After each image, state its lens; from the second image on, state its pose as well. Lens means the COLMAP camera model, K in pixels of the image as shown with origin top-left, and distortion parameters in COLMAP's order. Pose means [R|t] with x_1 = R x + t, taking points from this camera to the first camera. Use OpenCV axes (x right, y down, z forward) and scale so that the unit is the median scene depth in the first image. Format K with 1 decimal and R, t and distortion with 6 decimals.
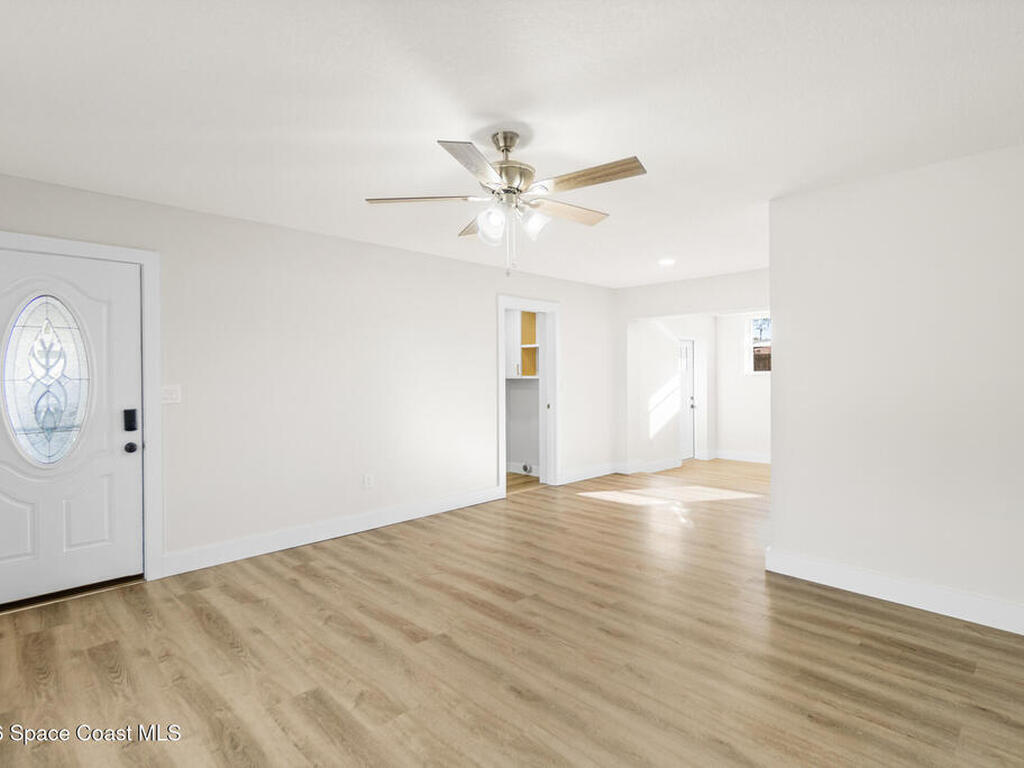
lens RADIAL K [[525.2, 0, 503.5], [0, 525.2, 379.5], [0, 0, 1]] dist [-0.000384, 0.000573]
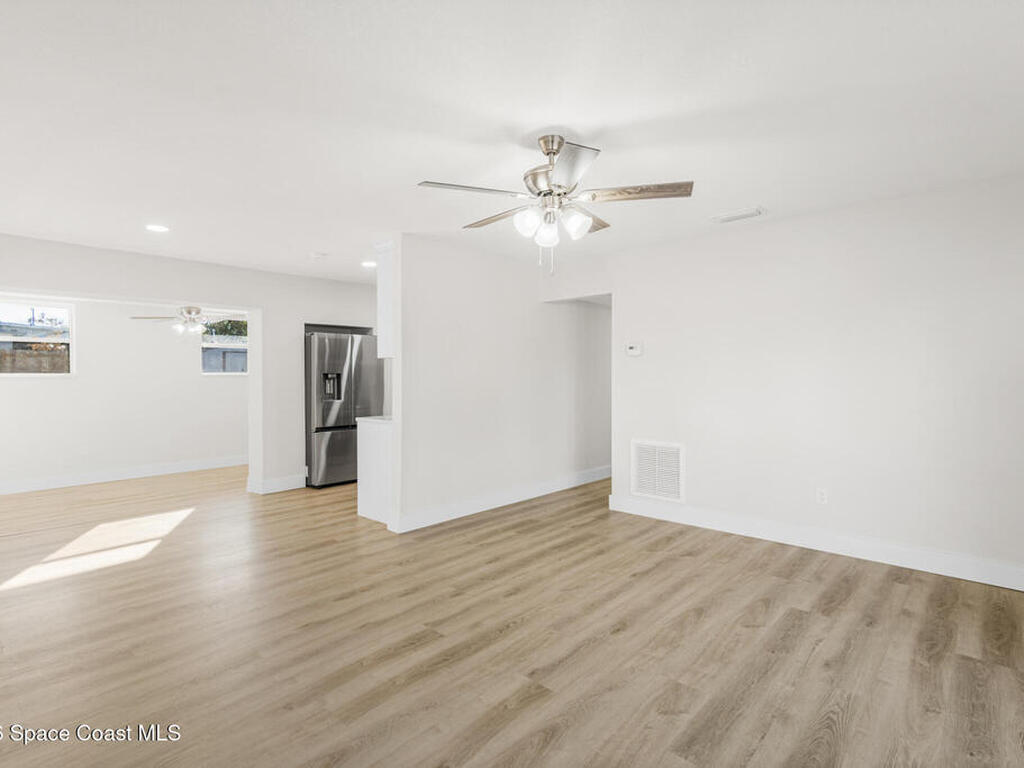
lens RADIAL K [[525.2, 0, 503.5], [0, 525.2, 379.5], [0, 0, 1]] dist [-0.000384, 0.000573]
pose [[-0.043665, -0.007100, 0.999021, -0.811557], [0.016827, 0.999828, 0.007841, 0.000376], [-0.998905, 0.017153, -0.043538, 0.905724]]
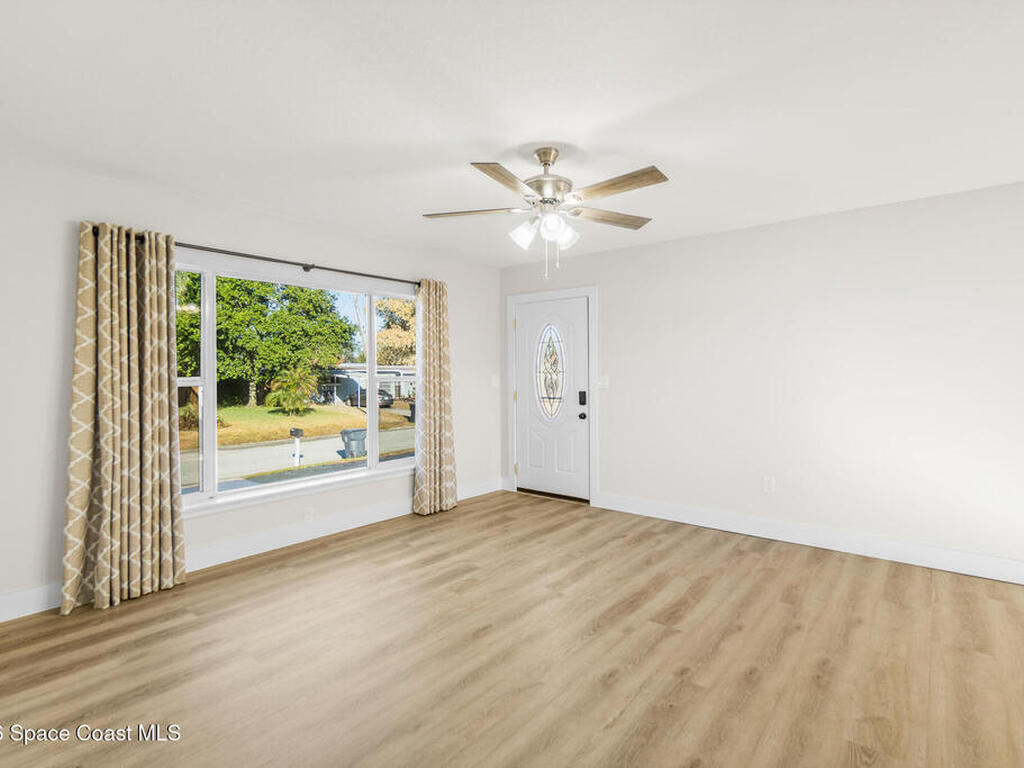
lens RADIAL K [[531.8, 0, 512.1], [0, 531.8, 367.6], [0, 0, 1]] dist [0.004452, 0.001056]
pose [[0.123277, -0.003759, -0.992365, 0.875359], [-0.010516, 0.999932, -0.005094, -0.004087], [0.992317, 0.011064, 0.123229, 0.627503]]
